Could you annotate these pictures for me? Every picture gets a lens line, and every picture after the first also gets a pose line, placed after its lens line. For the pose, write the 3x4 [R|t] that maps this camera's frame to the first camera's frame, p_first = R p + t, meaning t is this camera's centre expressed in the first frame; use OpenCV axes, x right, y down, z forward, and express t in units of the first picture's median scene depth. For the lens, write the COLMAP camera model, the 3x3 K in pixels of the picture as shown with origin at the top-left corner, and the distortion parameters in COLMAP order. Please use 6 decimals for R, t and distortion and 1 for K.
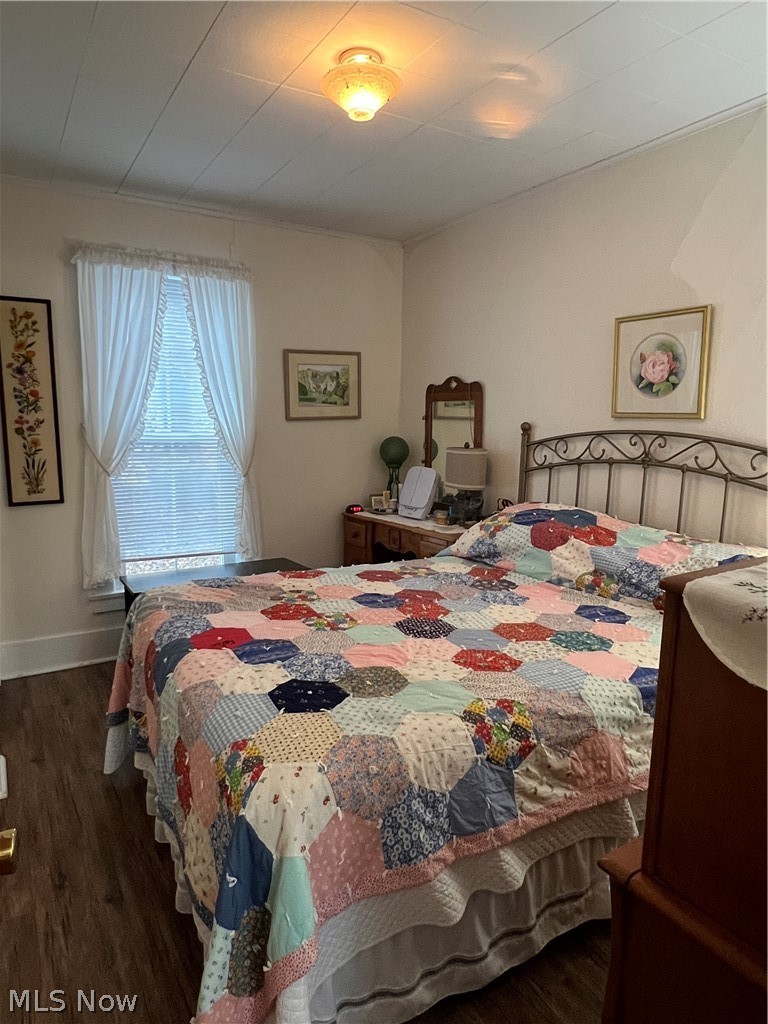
lens RADIAL K [[634.8, 0, 376.8], [0, 634.8, 509.9], [0, 0, 1]] dist [-0.002215, -0.000957]
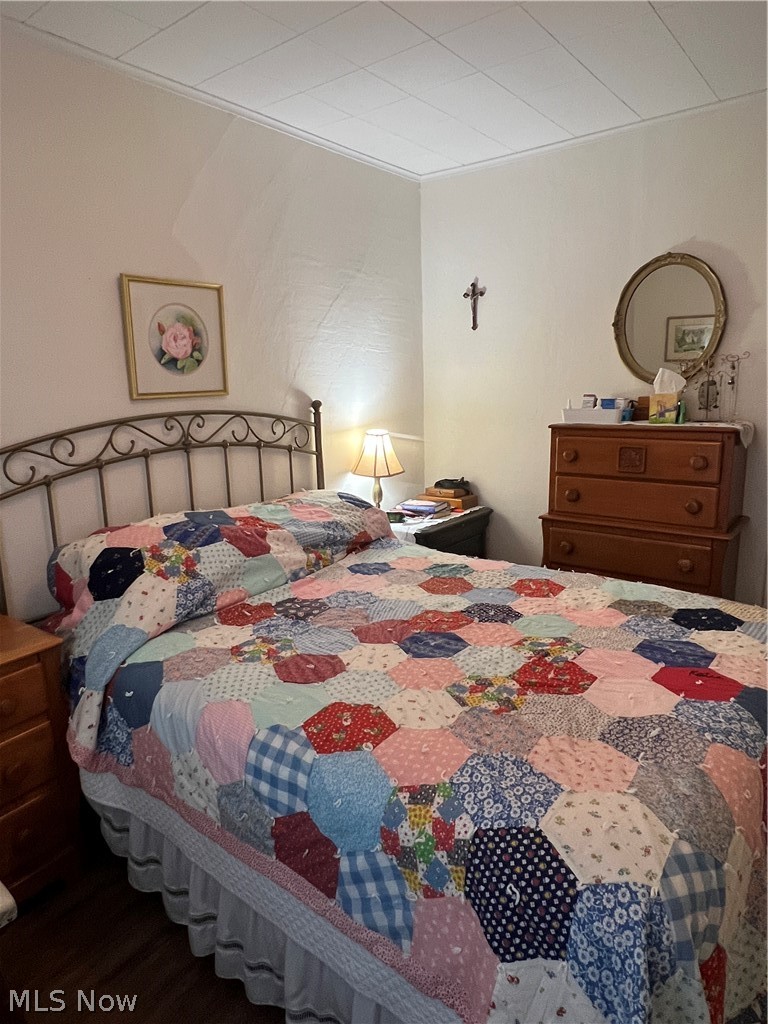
lens RADIAL K [[634.8, 0, 379.2], [0, 634.8, 509.4], [0, 0, 1]] dist [-0.002215, -0.000957]
pose [[-0.349726, -0.190019, 0.917379, -0.533905], [0.170618, 0.949920, 0.261803, -0.182237], [-0.921185, 0.248081, -0.299791, 1.052923]]
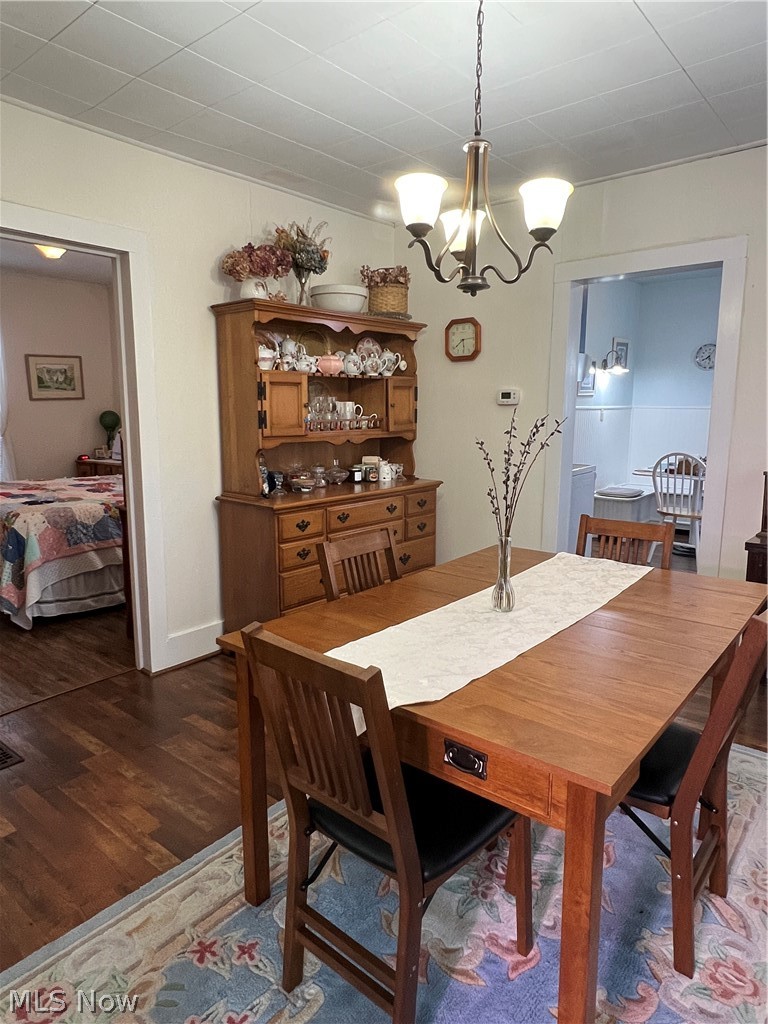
lens RADIAL K [[634.8, 0, 378.6], [0, 634.8, 511.8], [0, 0, 1]] dist [-0.002215, -0.000957]
pose [[0.943350, -0.059617, 0.326400, 0.200612], [0.051495, 0.998112, 0.033475, 0.177703], [-0.327779, -0.014771, 0.944639, -1.078192]]
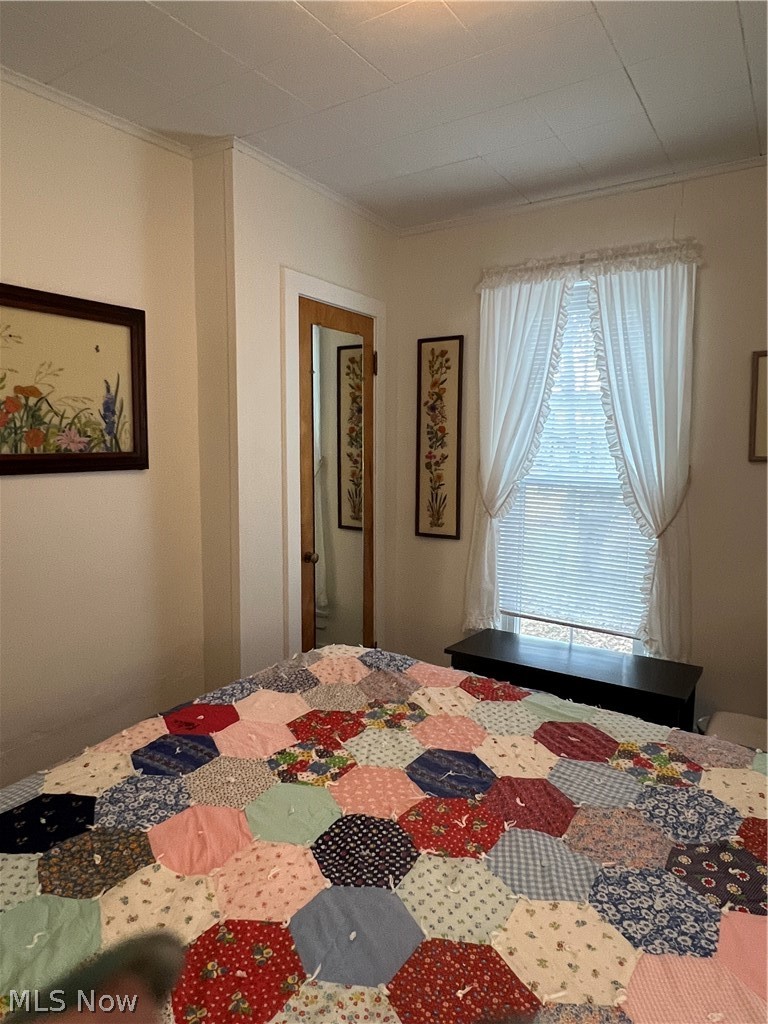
lens RADIAL K [[634.8, 0, 380.1], [0, 634.8, 516.6], [0, 0, 1]] dist [-0.002215, -0.000957]
pose [[0.433114, 0.104597, -0.895249, 0.406536], [-0.135255, 0.989539, 0.050178, -0.096791], [0.891133, 0.099354, 0.442731, 0.554855]]
